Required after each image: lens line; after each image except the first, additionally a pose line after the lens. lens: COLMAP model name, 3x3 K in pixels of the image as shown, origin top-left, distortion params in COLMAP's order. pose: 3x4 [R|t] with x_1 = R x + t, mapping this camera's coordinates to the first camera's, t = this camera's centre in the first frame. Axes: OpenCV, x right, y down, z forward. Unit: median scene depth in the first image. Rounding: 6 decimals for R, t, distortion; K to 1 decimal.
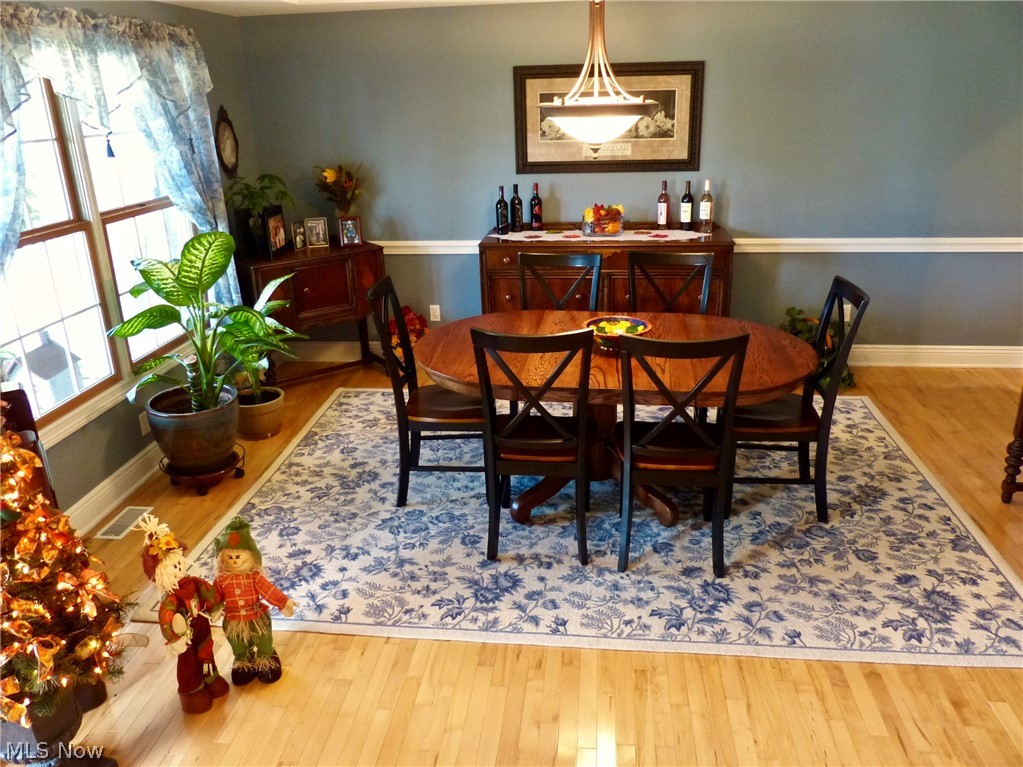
lens RADIAL K [[788.1, 0, 512.9], [0, 788.1, 378.5], [0, 0, 1]] dist [-0.033155, 0.044590]
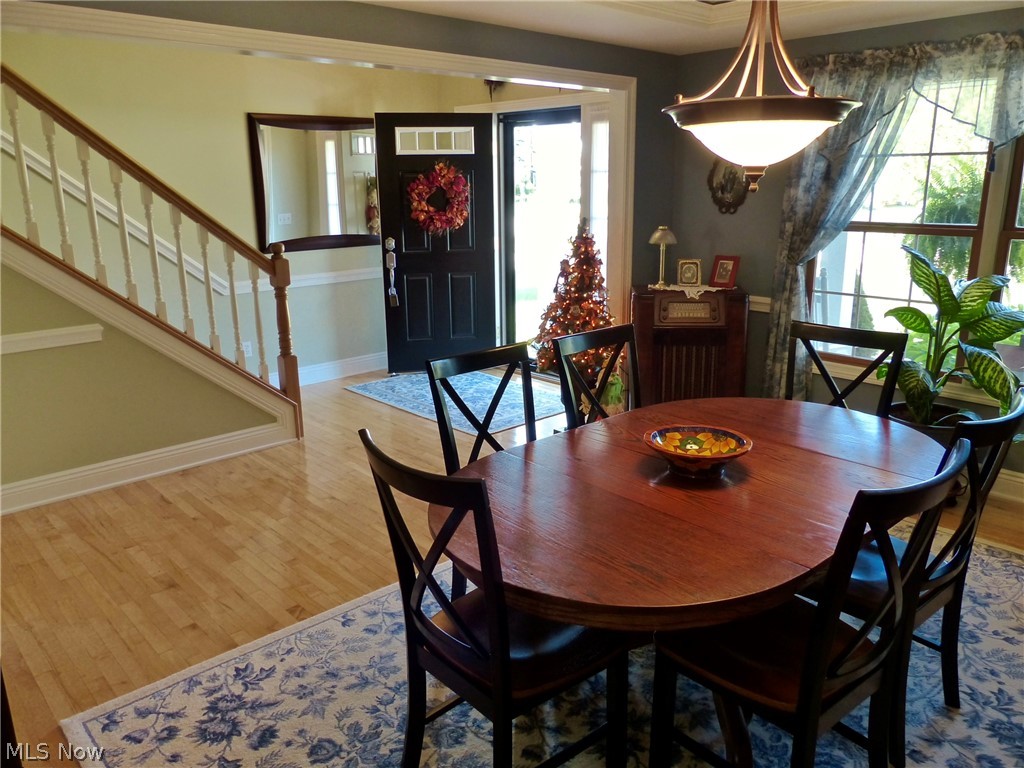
lens RADIAL K [[788.9, 0, 513.4], [0, 788.9, 378.9], [0, 0, 1]] dist [-0.033155, 0.044590]
pose [[-0.655240, 0.218376, -0.723169, 0.858688], [-0.236607, 0.849810, 0.470999, -0.470444], [0.717411, 0.479724, -0.505160, 1.462184]]
